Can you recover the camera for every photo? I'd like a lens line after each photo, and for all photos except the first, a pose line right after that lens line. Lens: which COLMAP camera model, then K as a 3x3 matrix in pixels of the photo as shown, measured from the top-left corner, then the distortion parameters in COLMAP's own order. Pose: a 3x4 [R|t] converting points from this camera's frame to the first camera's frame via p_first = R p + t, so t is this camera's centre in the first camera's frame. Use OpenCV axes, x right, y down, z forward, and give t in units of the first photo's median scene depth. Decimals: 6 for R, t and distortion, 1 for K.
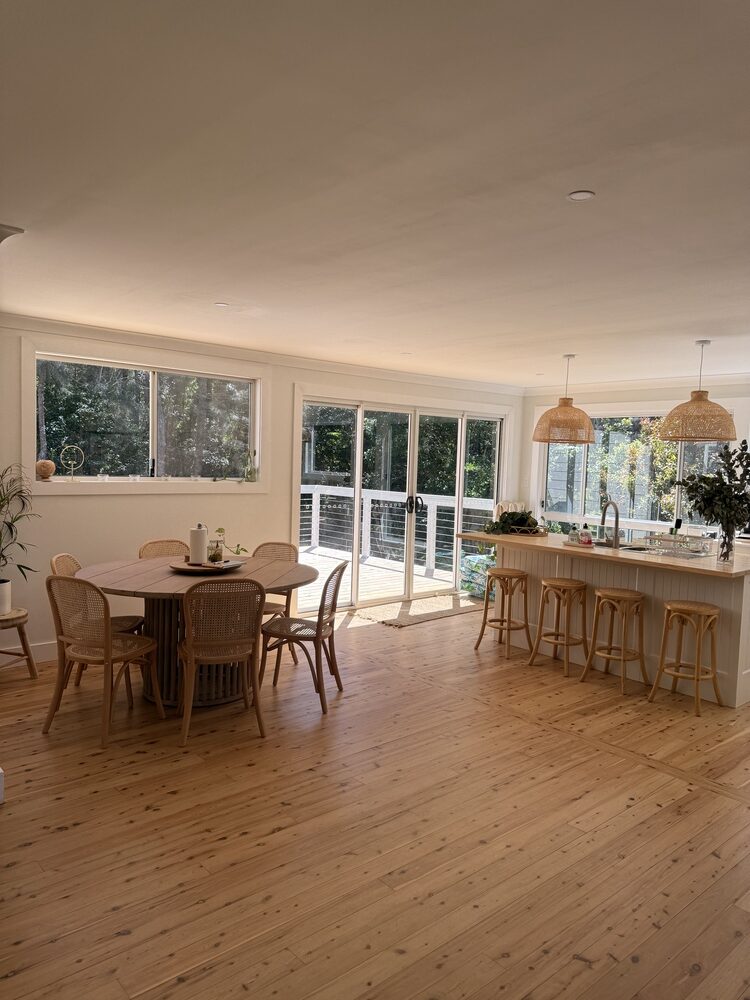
lens RADIAL K [[679.5, 0, 380.5], [0, 679.5, 498.9], [0, 0, 1]] dist [0.036314, -0.070469]
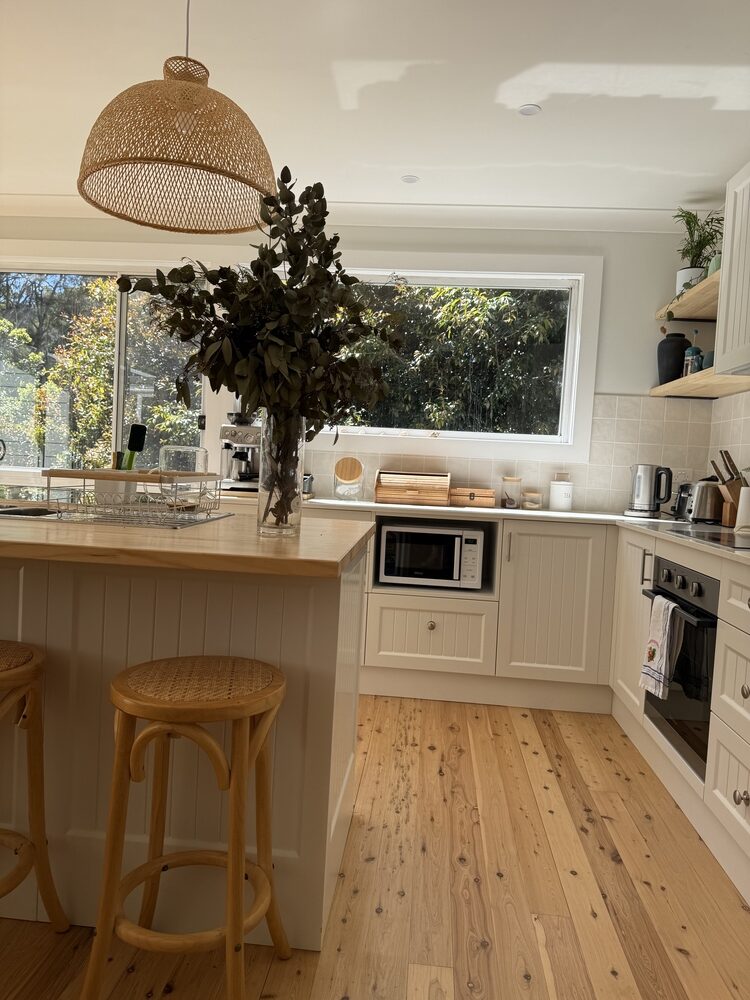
lens RADIAL K [[686.7, 0, 351.3], [0, 686.7, 499.8], [0, 0, 1]] dist [0.044139, -0.073410]
pose [[0.724912, -0.032916, 0.688054, 0.290729], [0.013186, 0.999338, 0.033916, 0.065655], [-0.688715, -0.015514, 0.724866, 0.719581]]
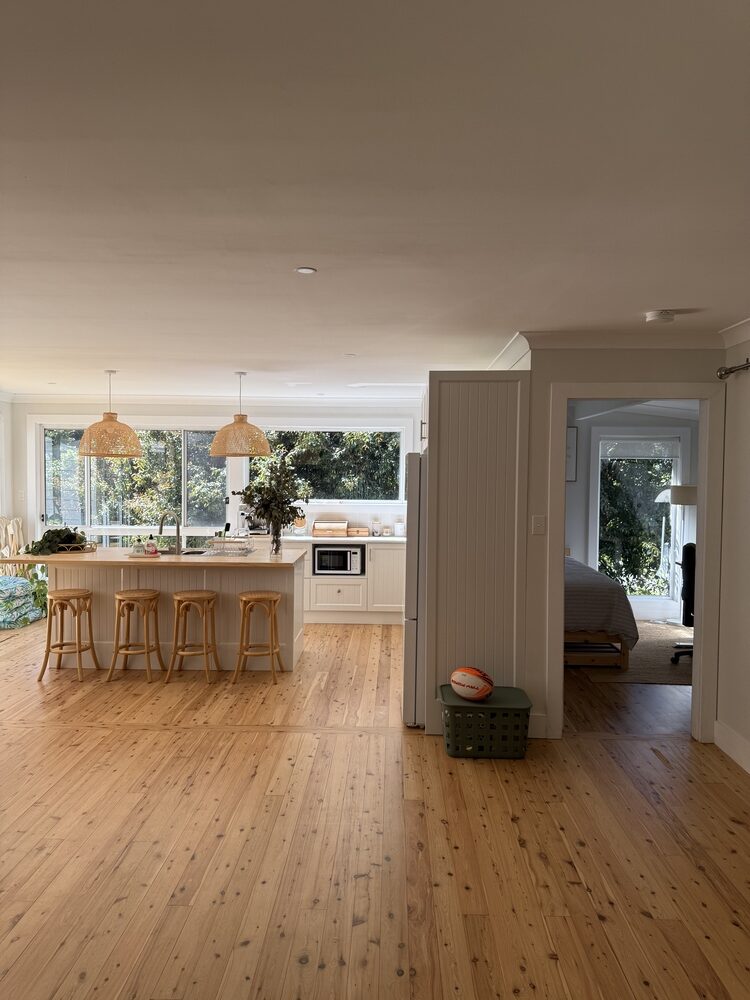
lens RADIAL K [[686.7, 0, 351.3], [0, 686.7, 499.8], [0, 0, 1]] dist [0.044139, -0.073410]
pose [[0.687569, -0.057102, 0.723870, -0.291937], [0.057617, 0.998050, 0.024003, -0.028986], [-0.723829, 0.025204, 0.689519, 0.046081]]
